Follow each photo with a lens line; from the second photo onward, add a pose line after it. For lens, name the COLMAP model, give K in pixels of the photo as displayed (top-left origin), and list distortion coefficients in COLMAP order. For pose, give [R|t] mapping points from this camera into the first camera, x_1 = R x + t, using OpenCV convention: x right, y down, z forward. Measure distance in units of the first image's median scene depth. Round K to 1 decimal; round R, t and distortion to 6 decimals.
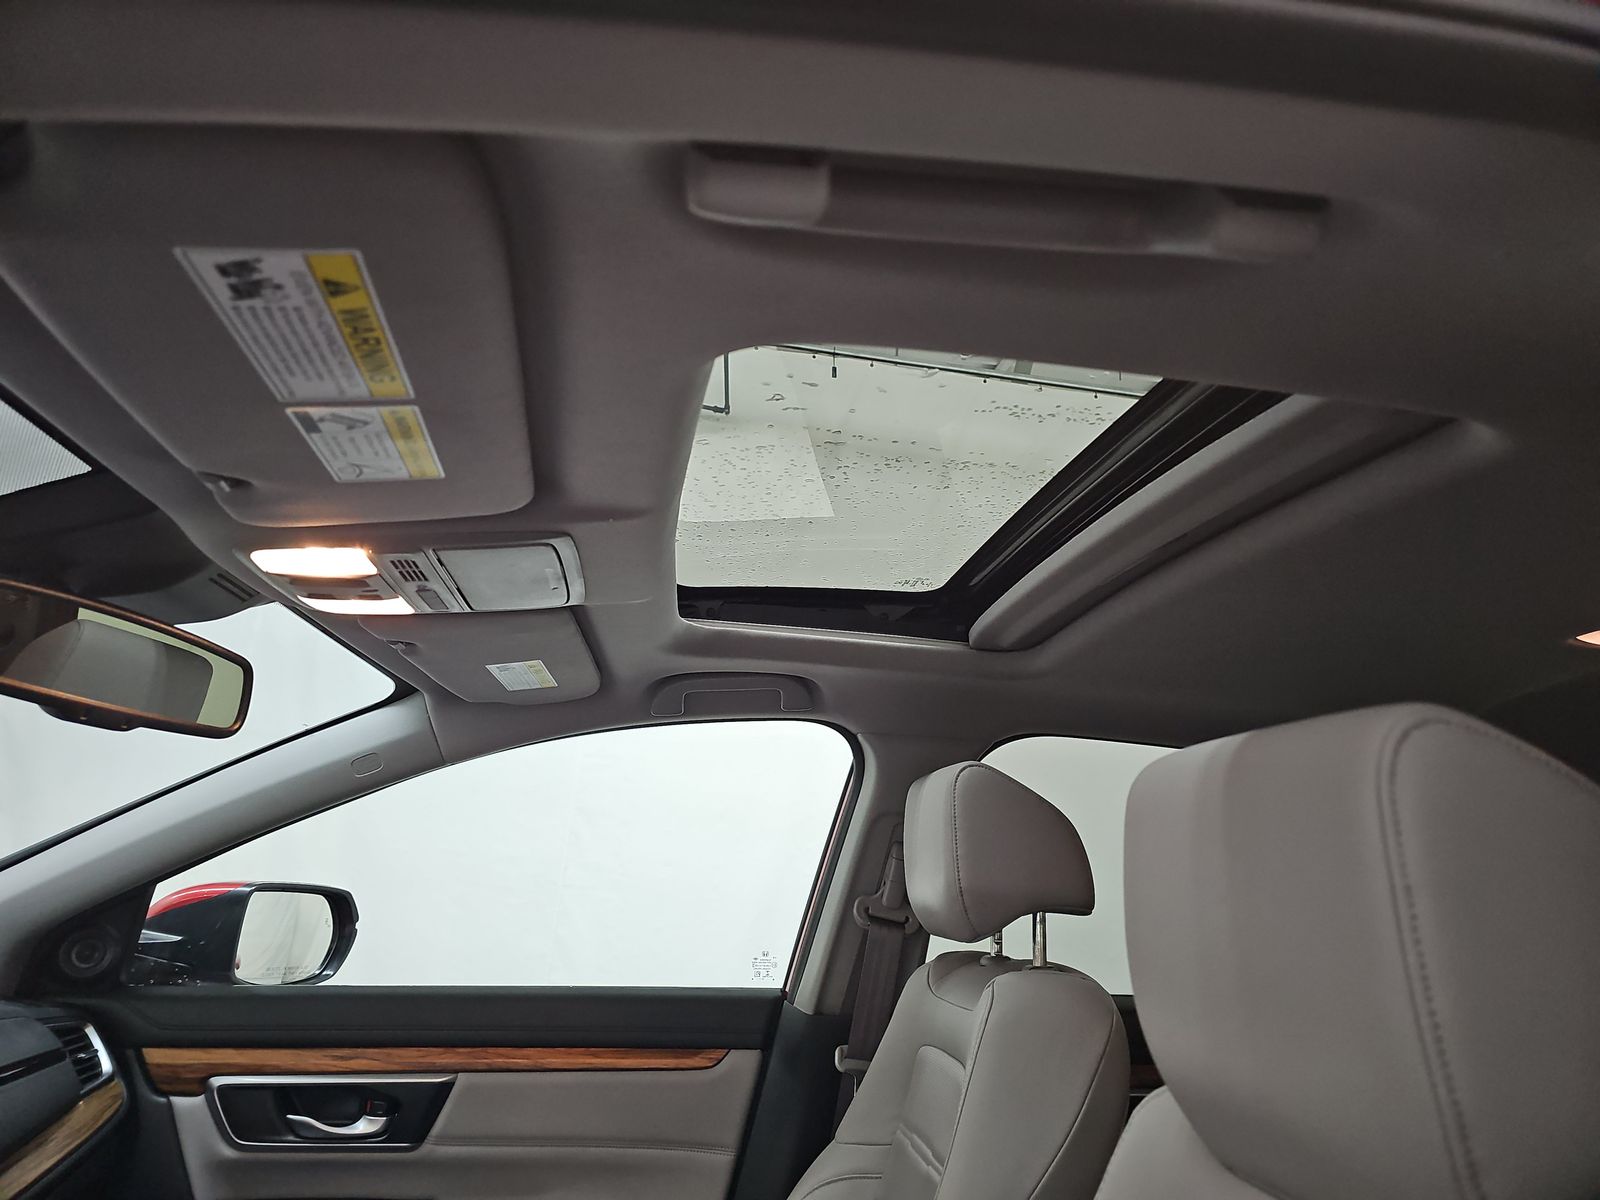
lens RADIAL K [[1044.0, 0, 805.0], [0, 1044.0, 586.3], [0, 0, 1]] dist [0.041131, -0.039041]
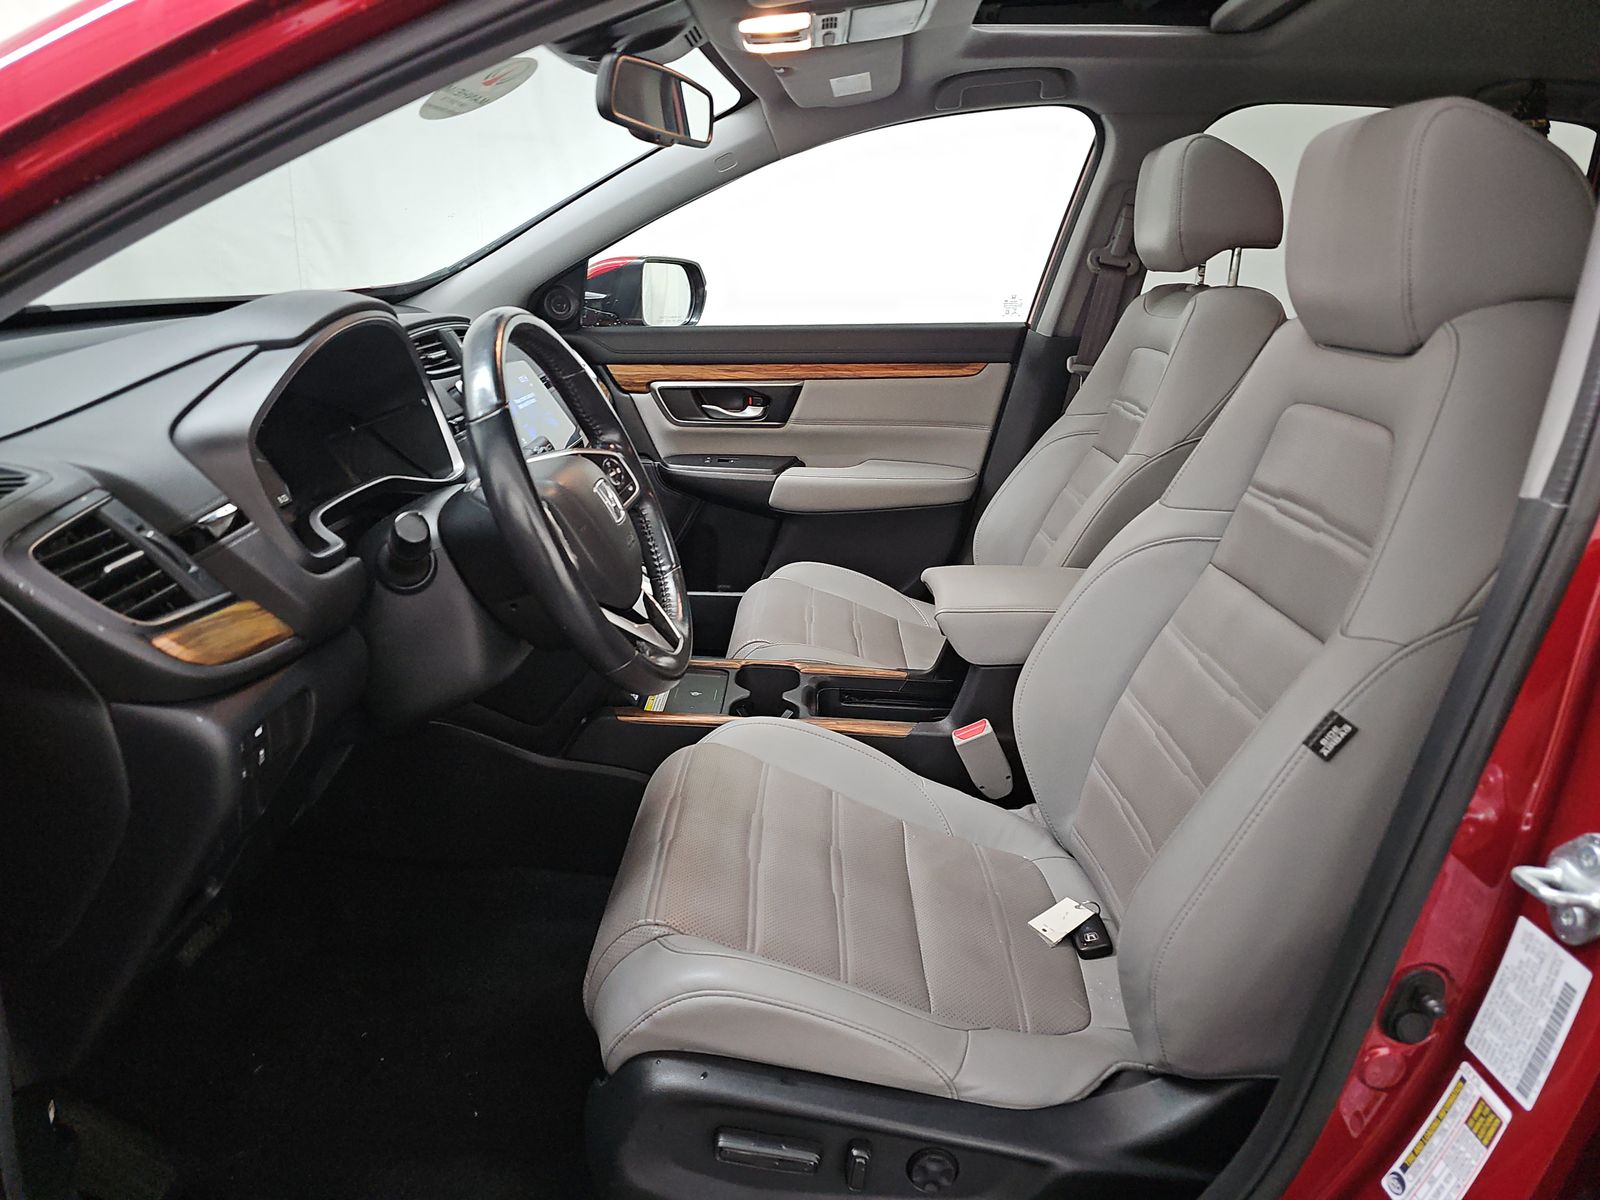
lens RADIAL K [[1044.0, 0, 792.6], [0, 1044.0, 598.9], [0, 0, 1]] dist [0.041131, -0.039041]
pose [[0.985470, 0.018632, -0.168825, -0.092069], [0.076554, 0.838557, 0.539408, -0.080239], [0.151619, -0.544495, 0.824947, -0.402979]]
